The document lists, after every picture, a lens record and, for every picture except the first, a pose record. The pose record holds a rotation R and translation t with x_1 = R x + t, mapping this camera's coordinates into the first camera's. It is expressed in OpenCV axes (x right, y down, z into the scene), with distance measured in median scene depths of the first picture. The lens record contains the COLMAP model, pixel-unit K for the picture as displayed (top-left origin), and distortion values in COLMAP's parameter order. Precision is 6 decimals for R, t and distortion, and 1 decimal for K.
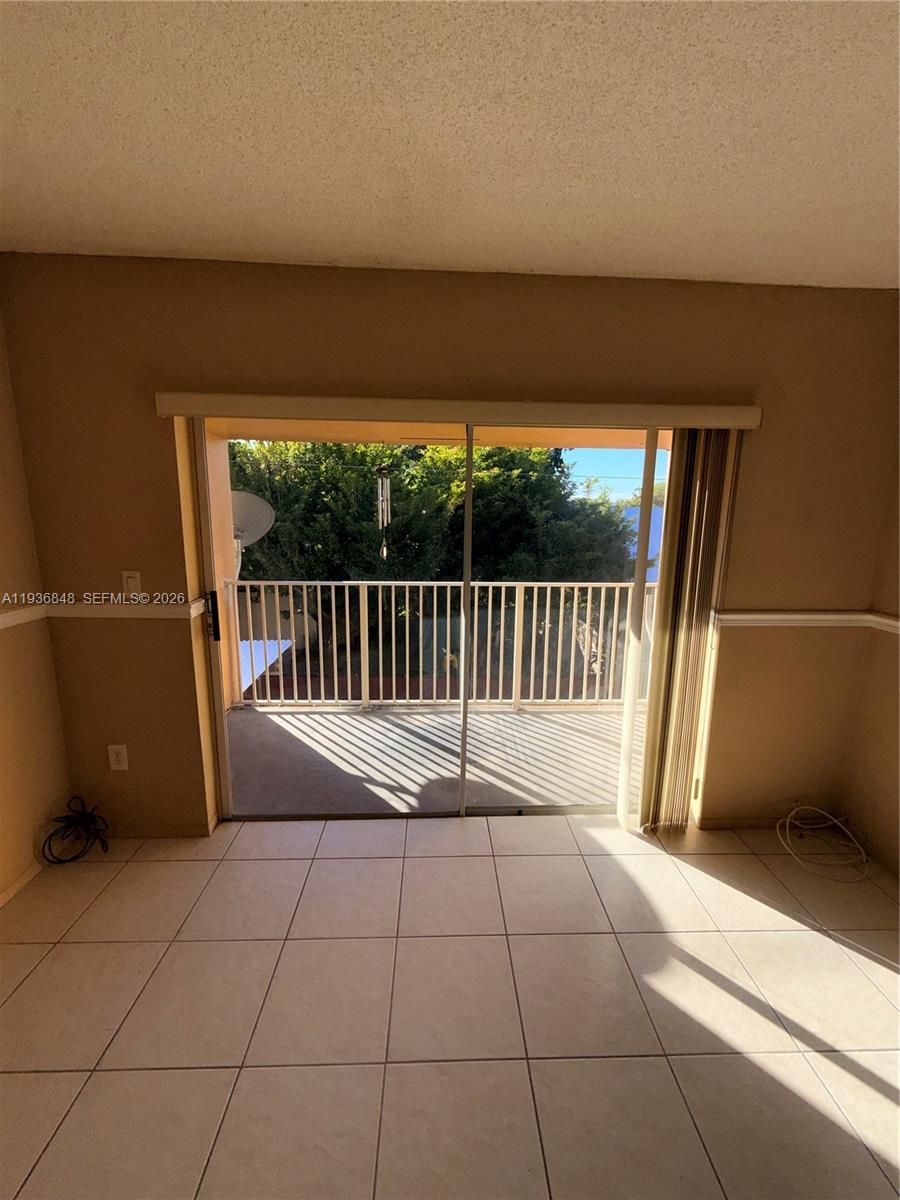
lens RADIAL K [[477.5, 0, 446.2], [0, 477.5, 604.2], [0, 0, 1]] dist [0.001044, 0.000036]
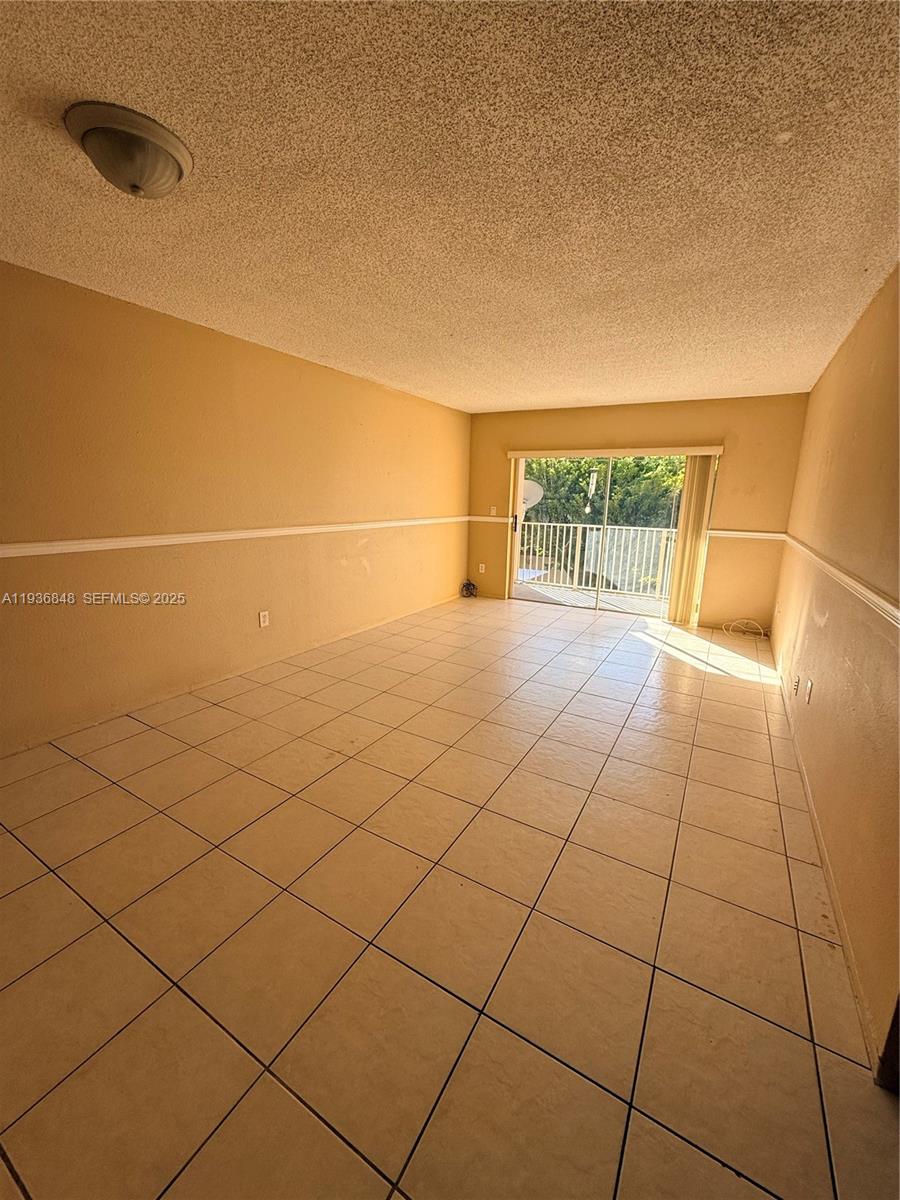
lens RADIAL K [[477.5, 0, 441.2], [0, 477.5, 592.3], [0, 0, 1]] dist [0.001044, 0.000036]
pose [[0.841724, 0.105020, -0.529596, 0.537612], [-0.101671, 0.994182, 0.035555, 0.280261], [0.530249, 0.023917, 0.847505, -1.267015]]
